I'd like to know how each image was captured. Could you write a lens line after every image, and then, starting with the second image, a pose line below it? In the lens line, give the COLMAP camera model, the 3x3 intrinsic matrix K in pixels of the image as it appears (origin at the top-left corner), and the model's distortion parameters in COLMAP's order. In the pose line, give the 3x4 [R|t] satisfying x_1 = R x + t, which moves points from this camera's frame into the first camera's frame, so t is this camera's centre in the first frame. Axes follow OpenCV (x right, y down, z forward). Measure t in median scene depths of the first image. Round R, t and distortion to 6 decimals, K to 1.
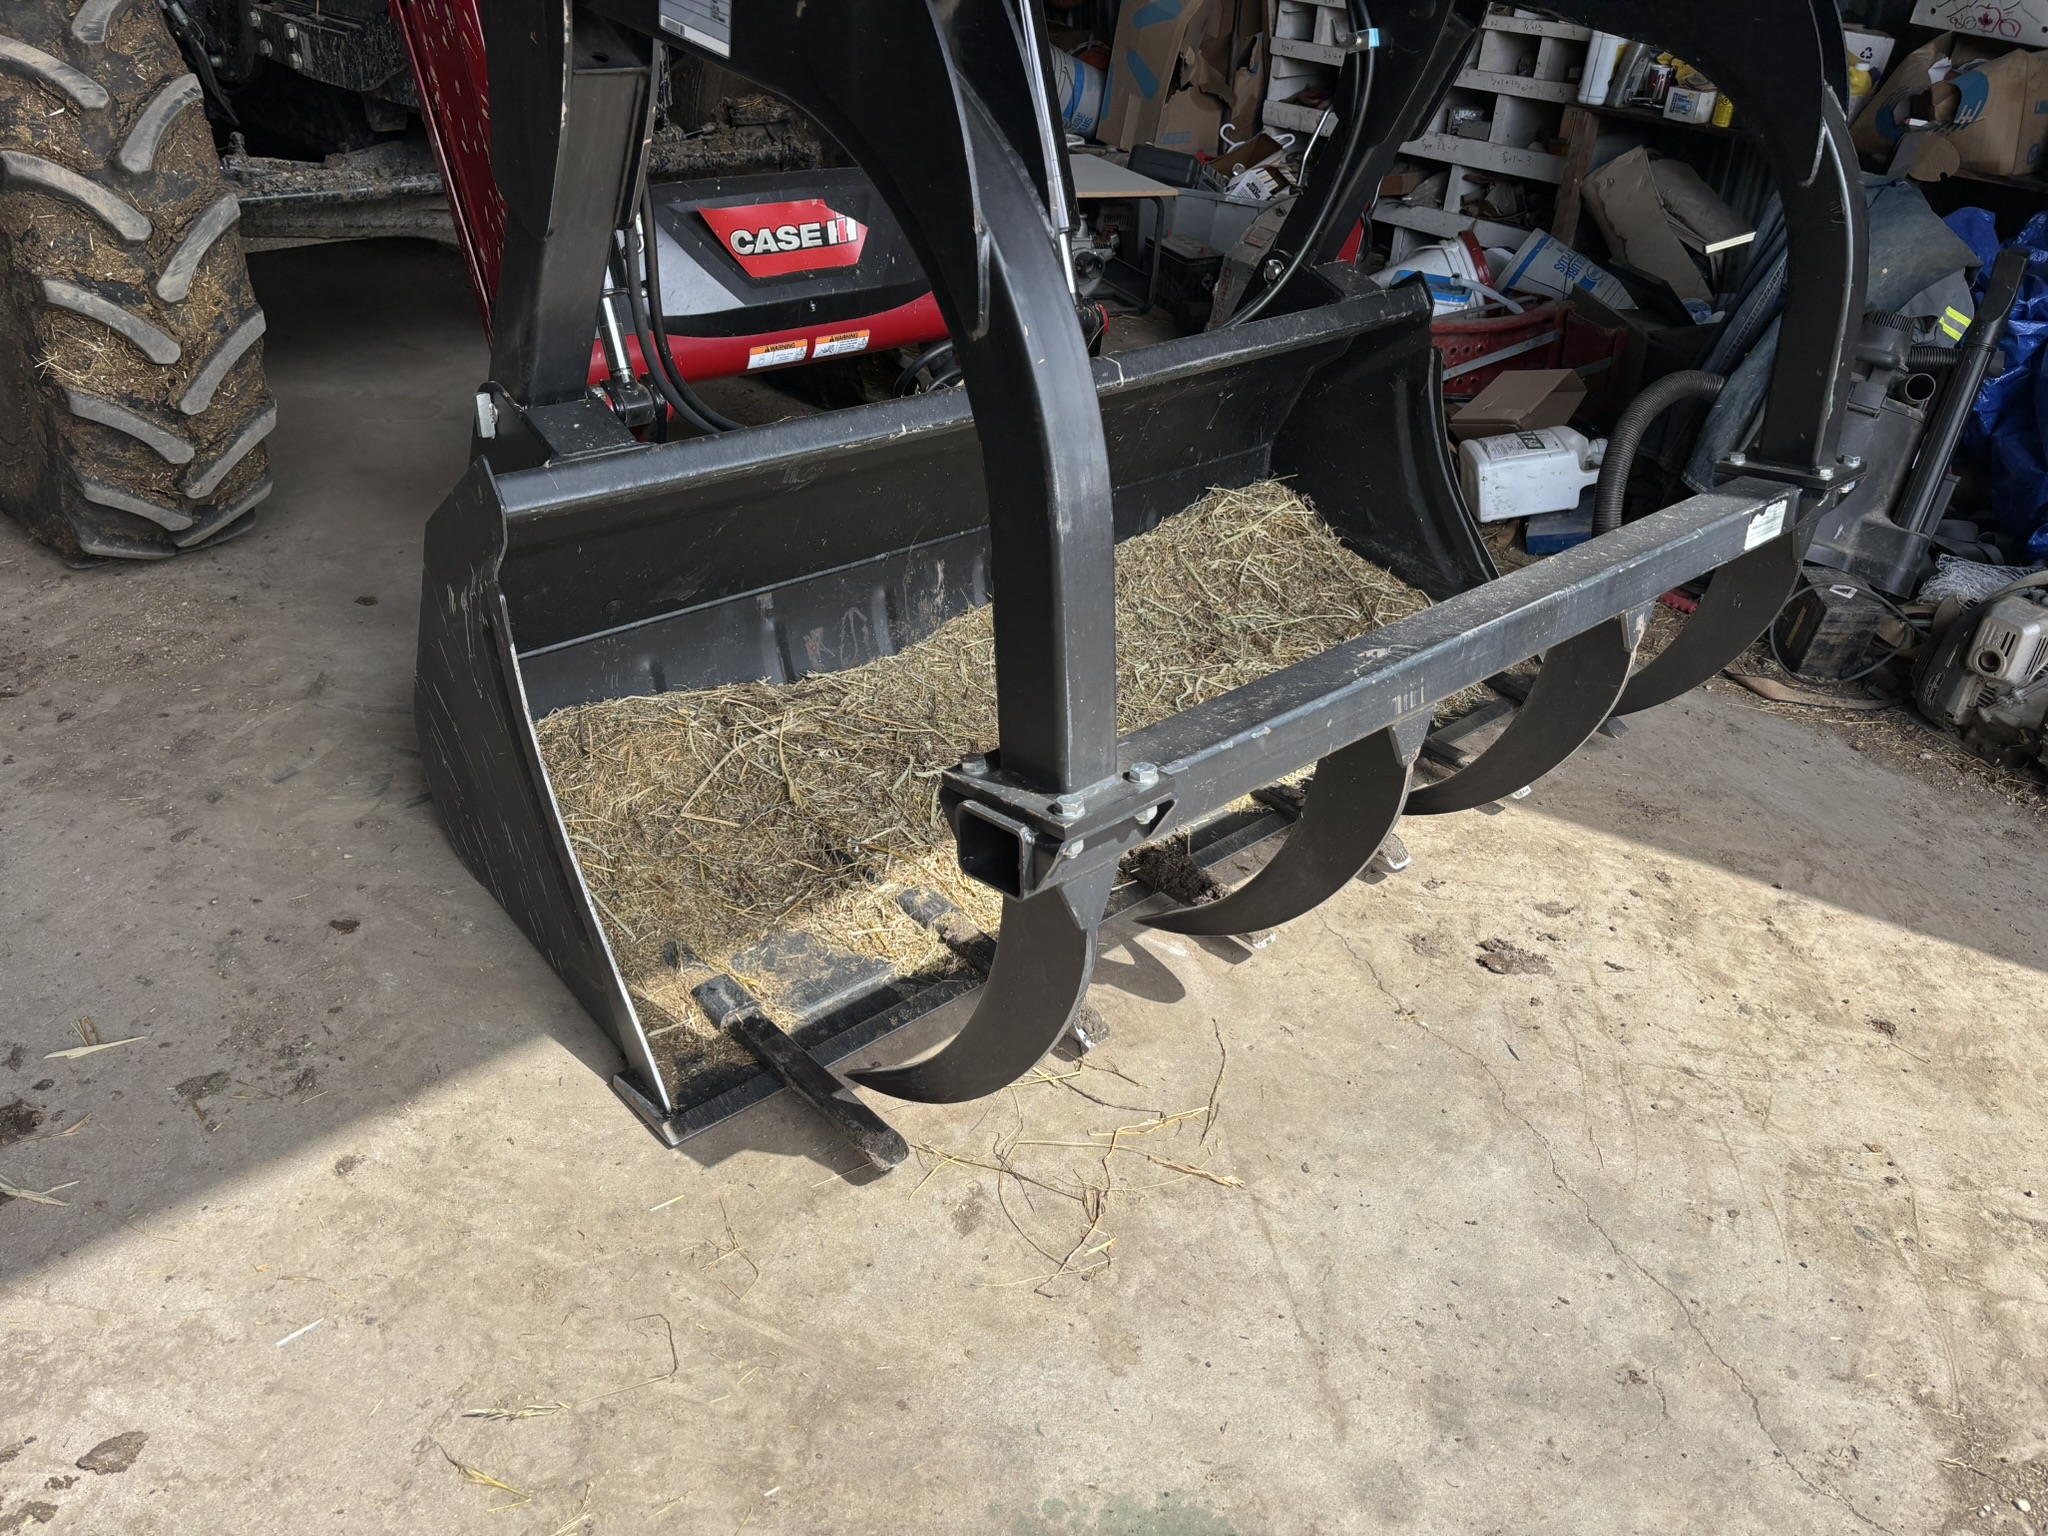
lens RADIAL K [[1643.1, 0, 1024.0], [0, 1643.1, 768.0], [0, 0, 1]] dist [0.000741, 0.082299]
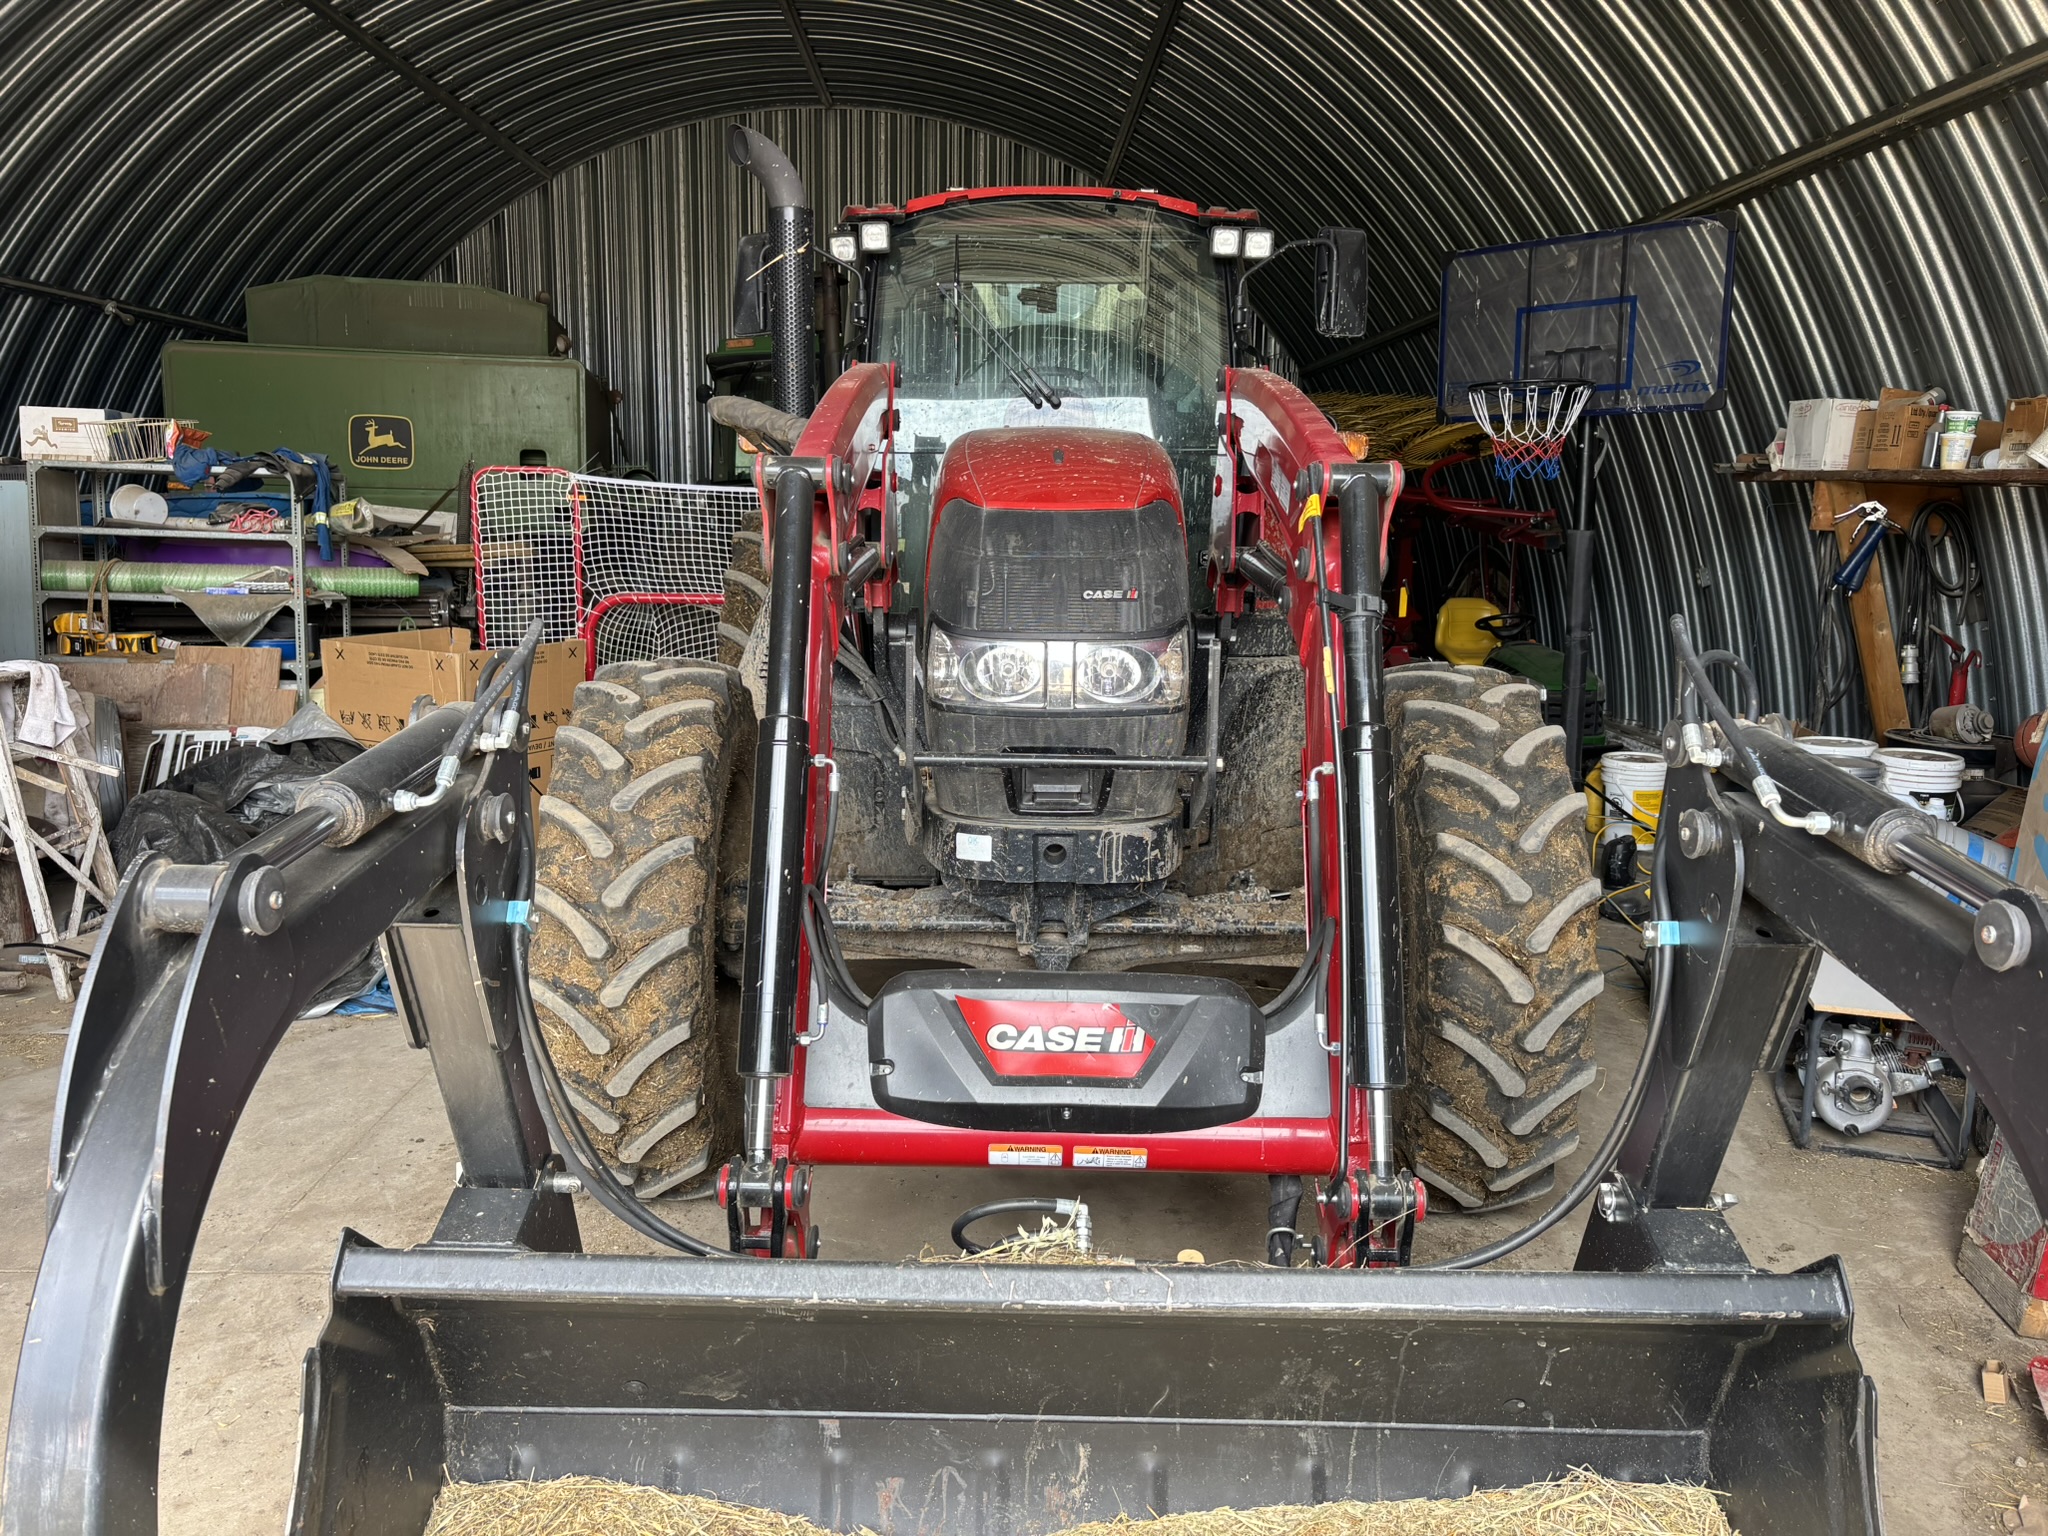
lens RADIAL K [[1643.1, 0, 1024.0], [0, 1643.1, 768.0], [0, 0, 1]] dist [0.000741, 0.082299]
pose [[0.712043, 0.066907, -0.698941, 0.491739], [-0.314450, 0.920428, -0.232236, -0.240702], [0.627787, 0.385144, 0.676423, 0.290825]]
